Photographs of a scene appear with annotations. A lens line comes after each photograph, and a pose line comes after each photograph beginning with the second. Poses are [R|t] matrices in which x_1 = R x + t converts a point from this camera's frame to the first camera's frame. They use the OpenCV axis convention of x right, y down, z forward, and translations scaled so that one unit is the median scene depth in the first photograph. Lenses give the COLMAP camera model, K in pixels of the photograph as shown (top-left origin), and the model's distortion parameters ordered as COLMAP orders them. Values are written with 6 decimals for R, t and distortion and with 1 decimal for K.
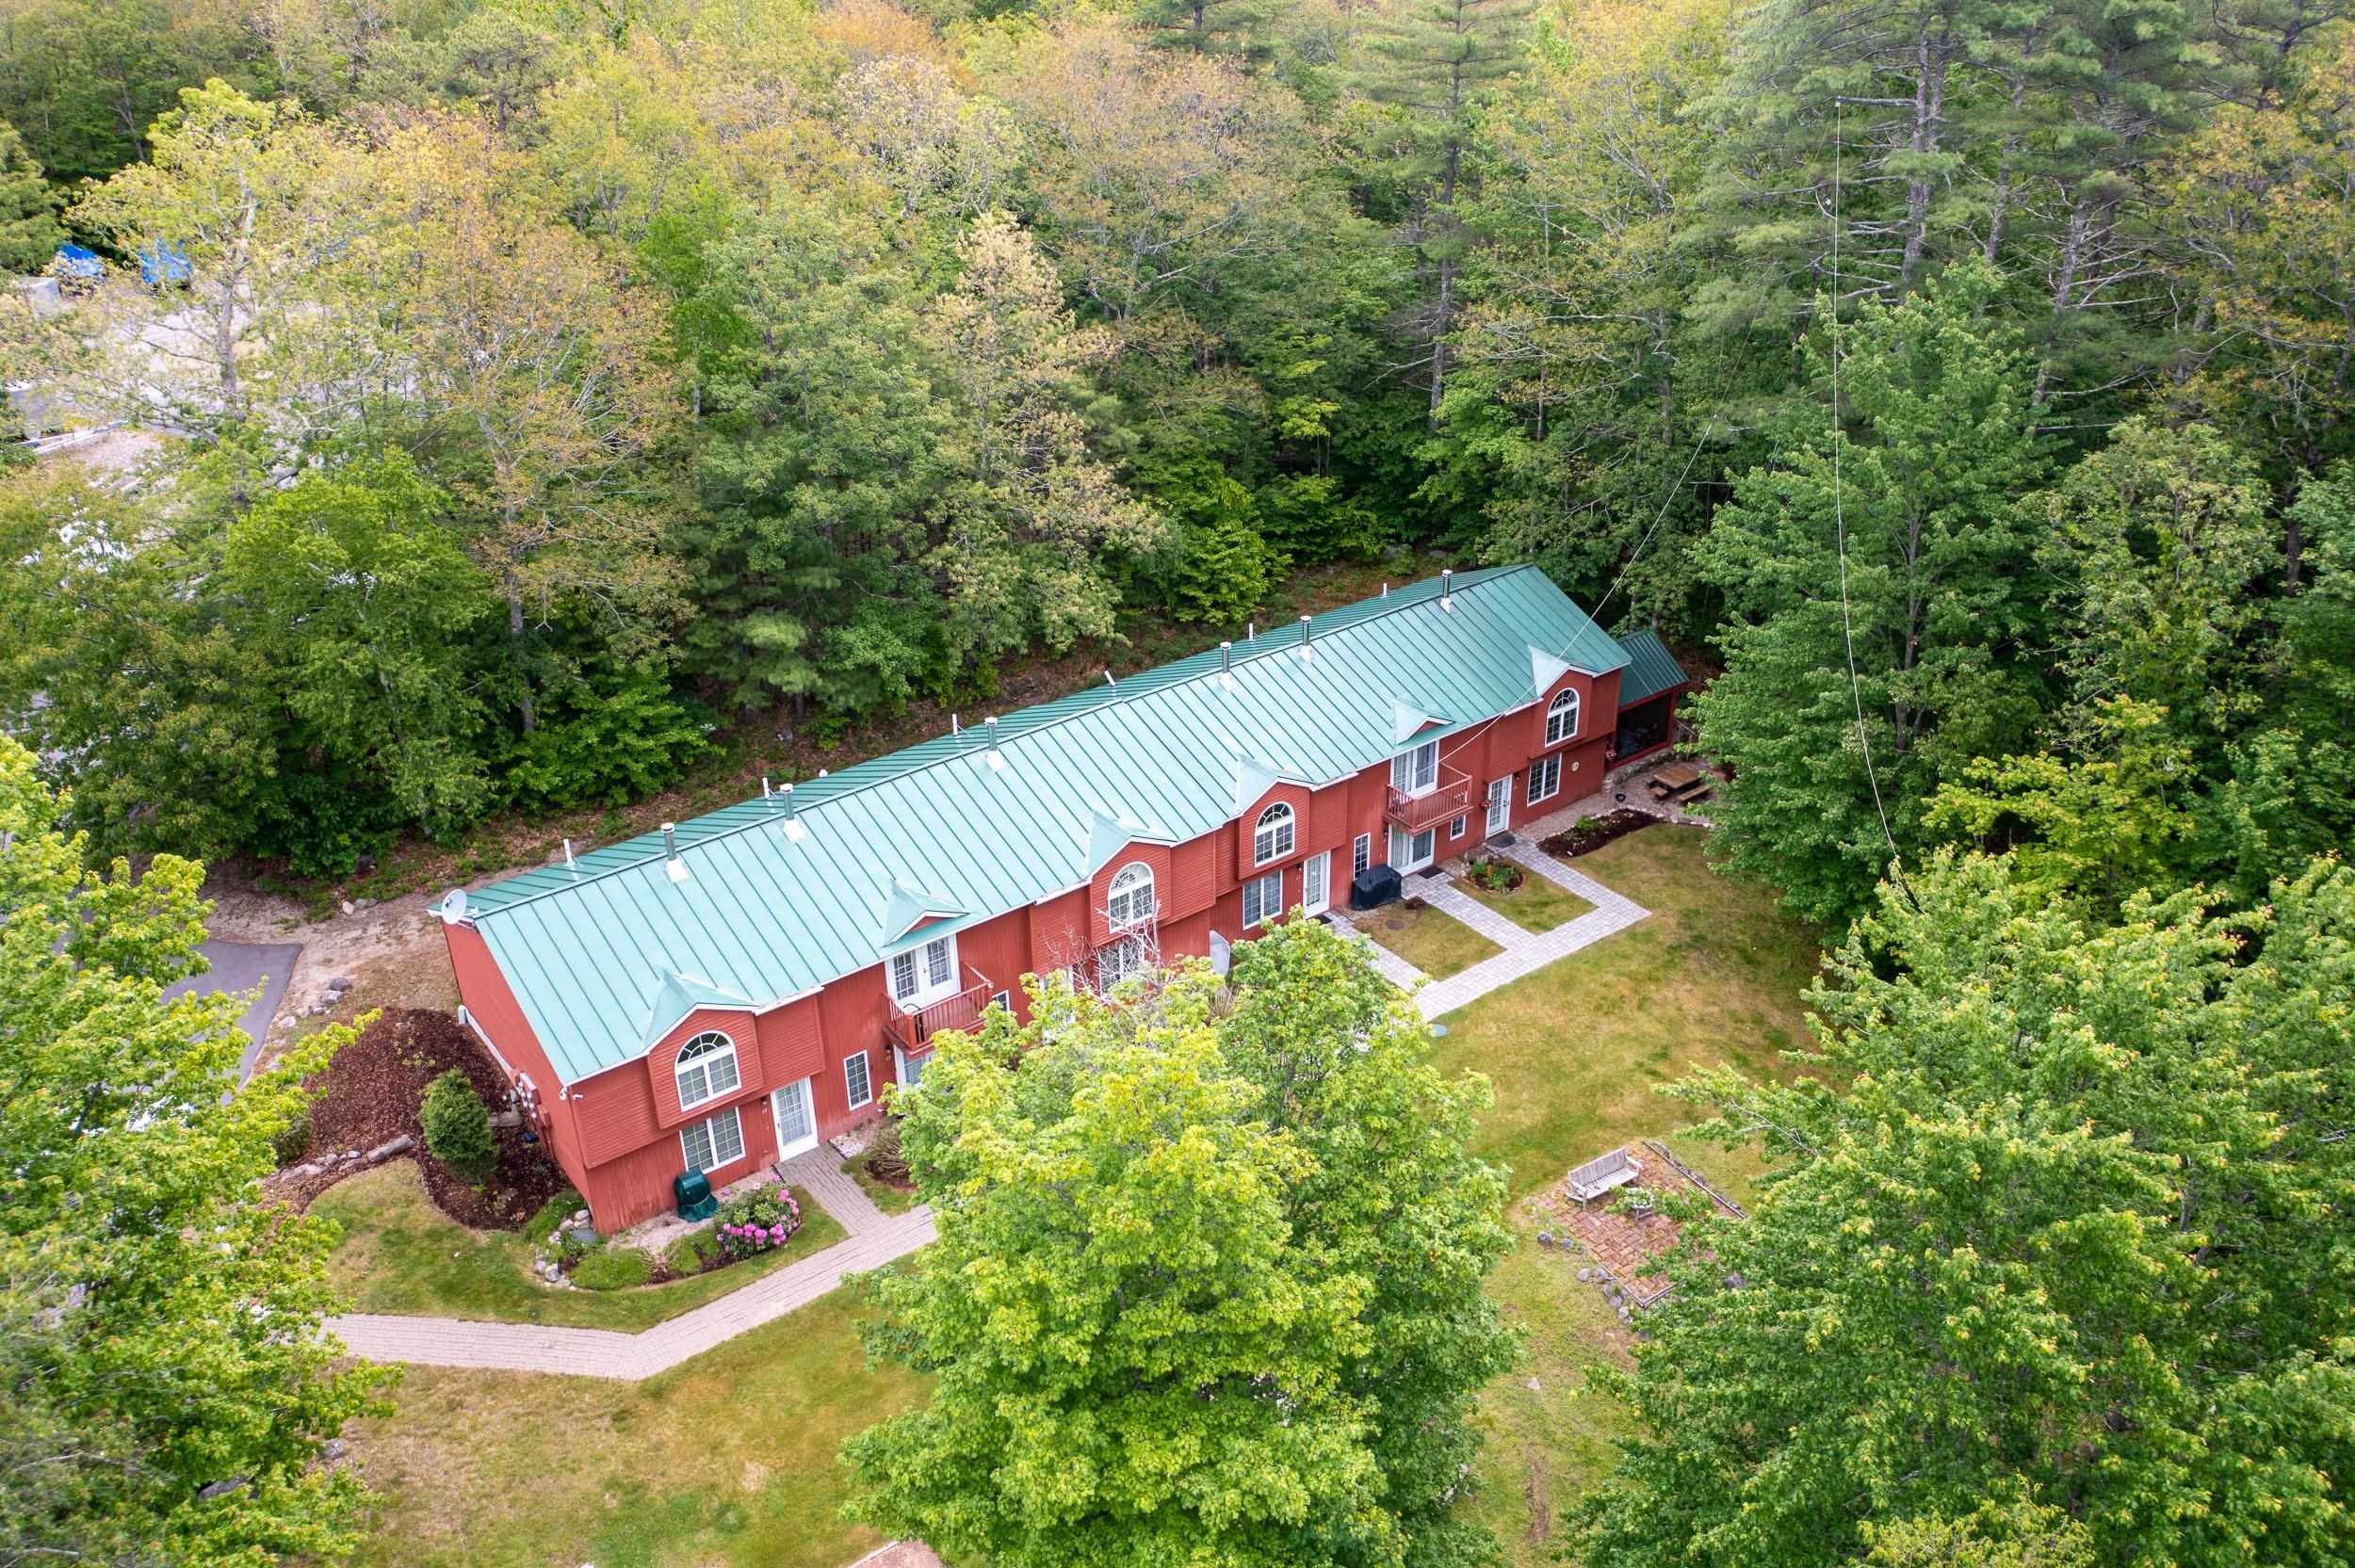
lens RADIAL K [[1908.5, 0, 1177.5], [0, 1908.5, 784.0], [0, 0, 1]] dist [-0.009945, -0.002900]
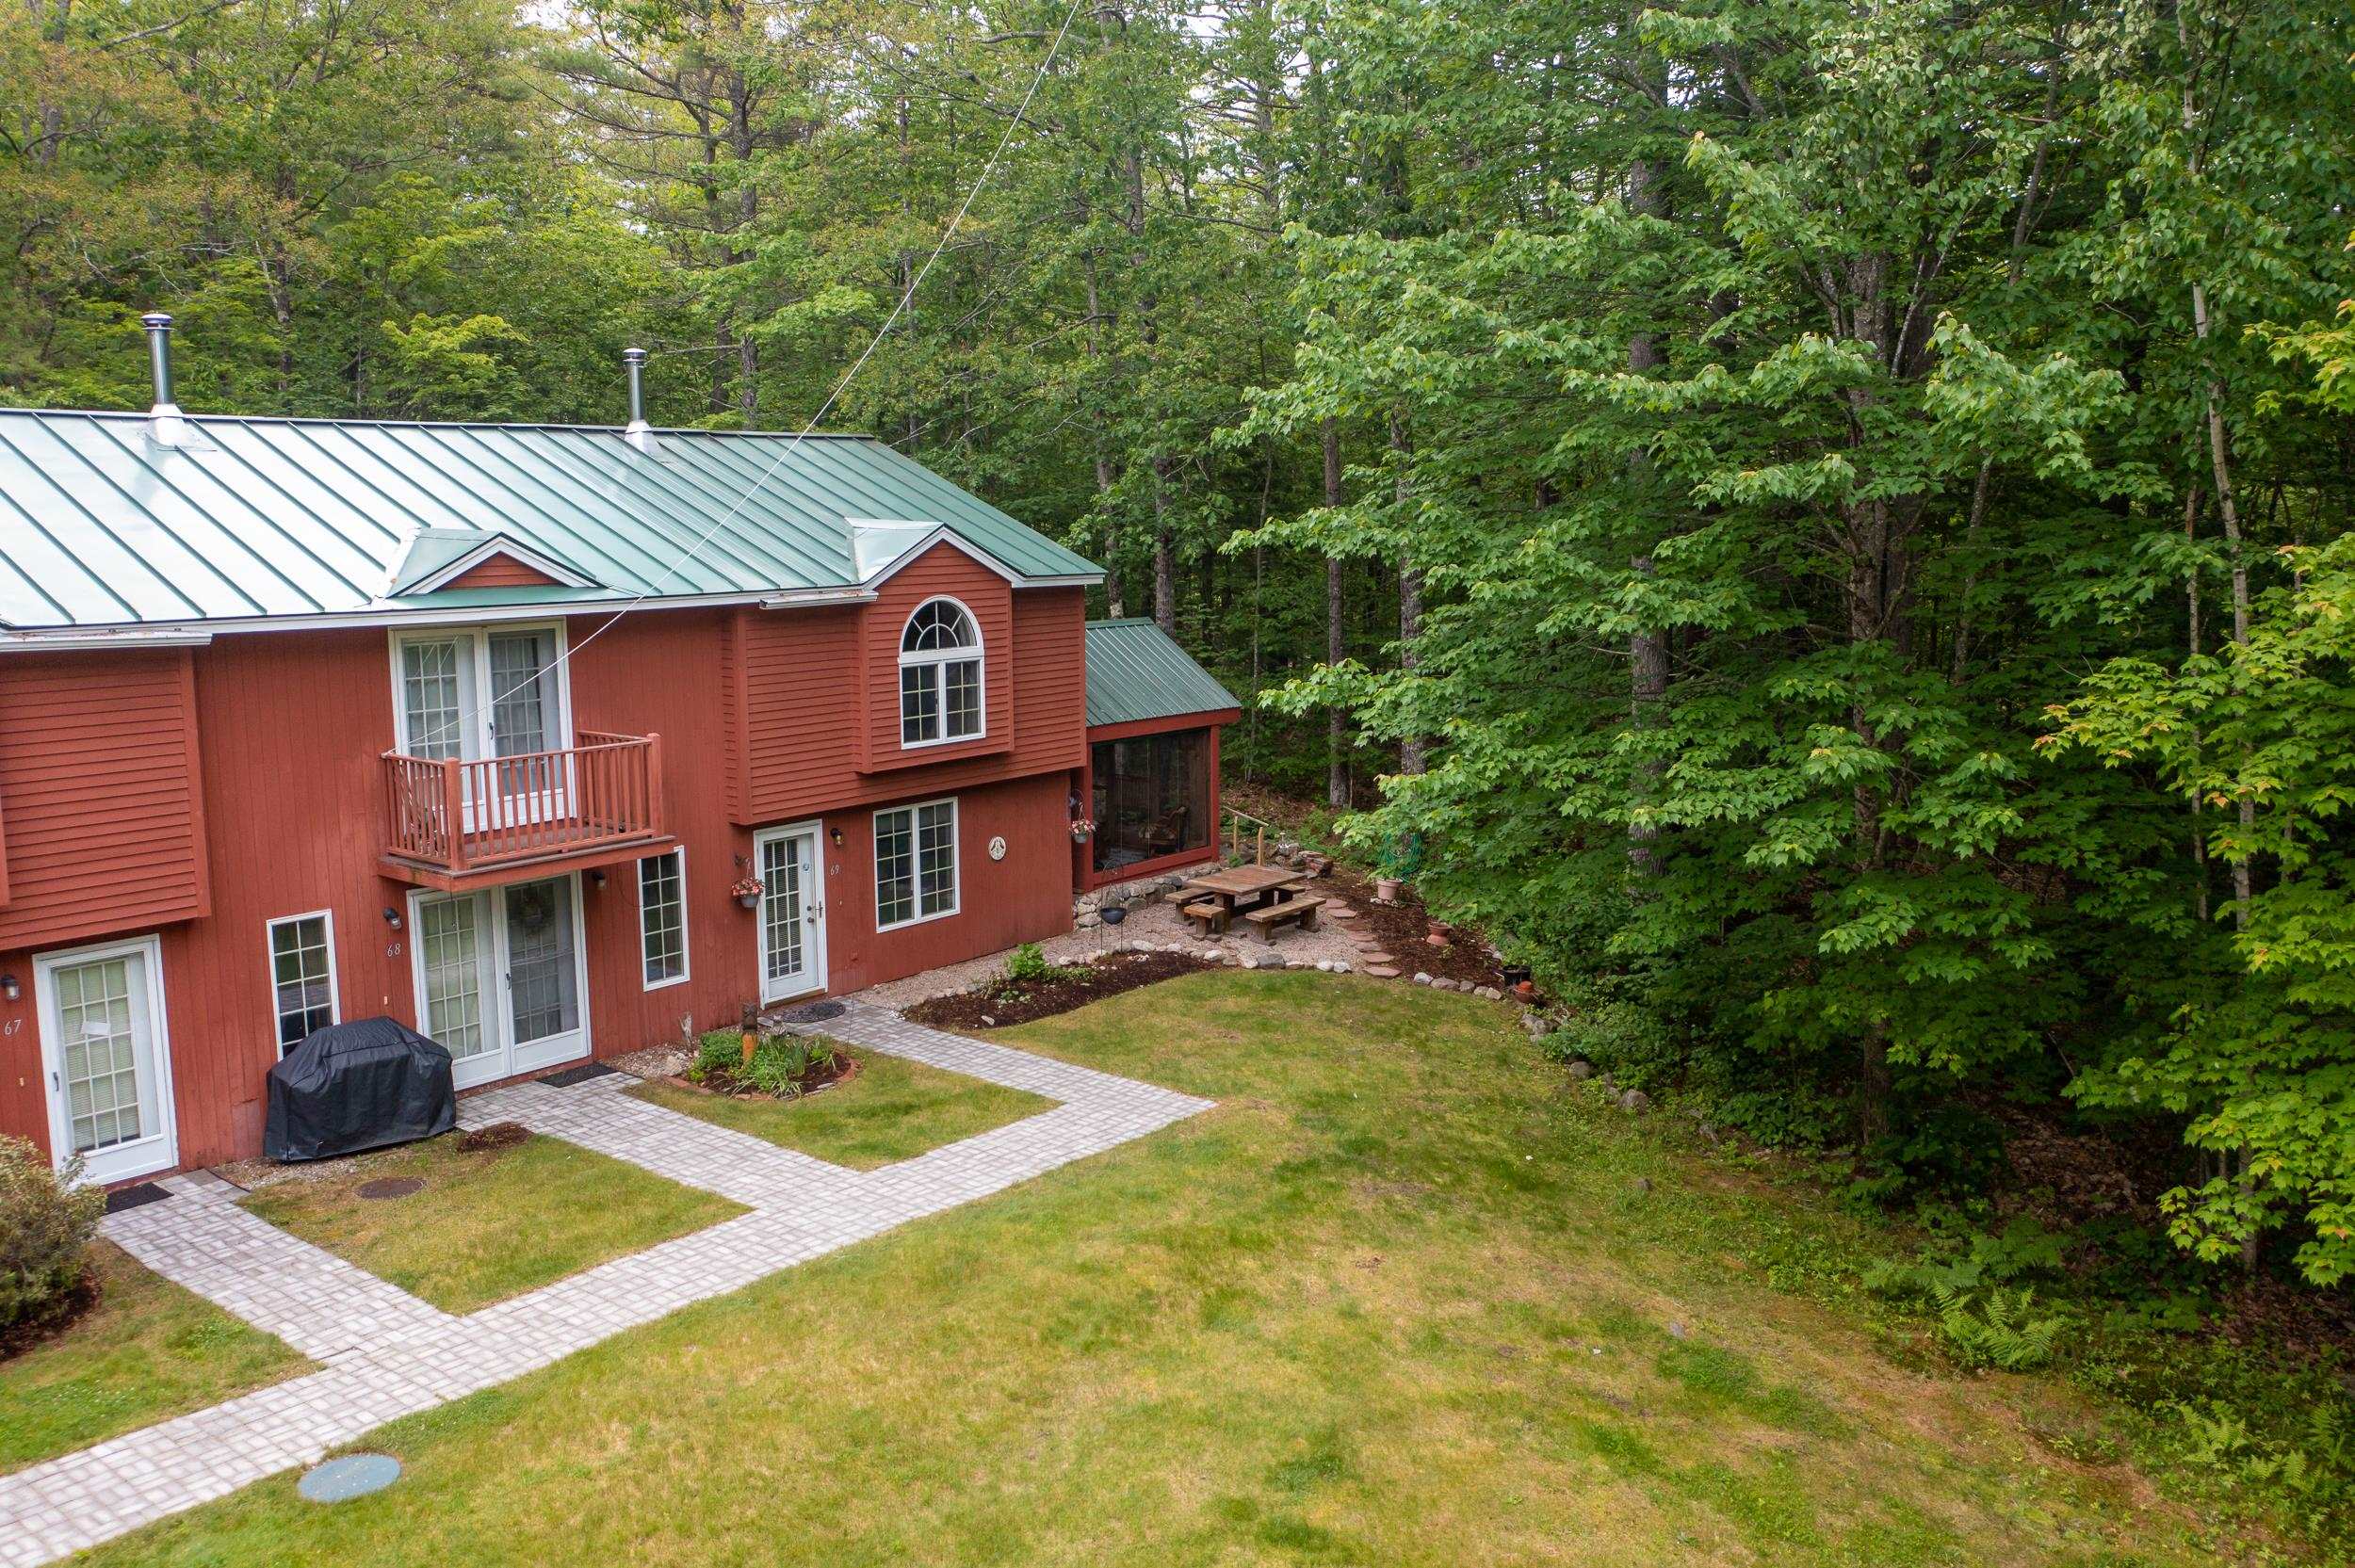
lens RADIAL K [[1908.5, 0, 1177.5], [0, 1908.5, 784.0], [0, 0, 1]] dist [-0.009945, -0.002900]
pose [[0.969259, -0.028584, 0.244376, 0.156064], [0.106929, 0.943464, -0.313755, 0.116296], [-0.221591, 0.330241, 0.917517, 0.653107]]
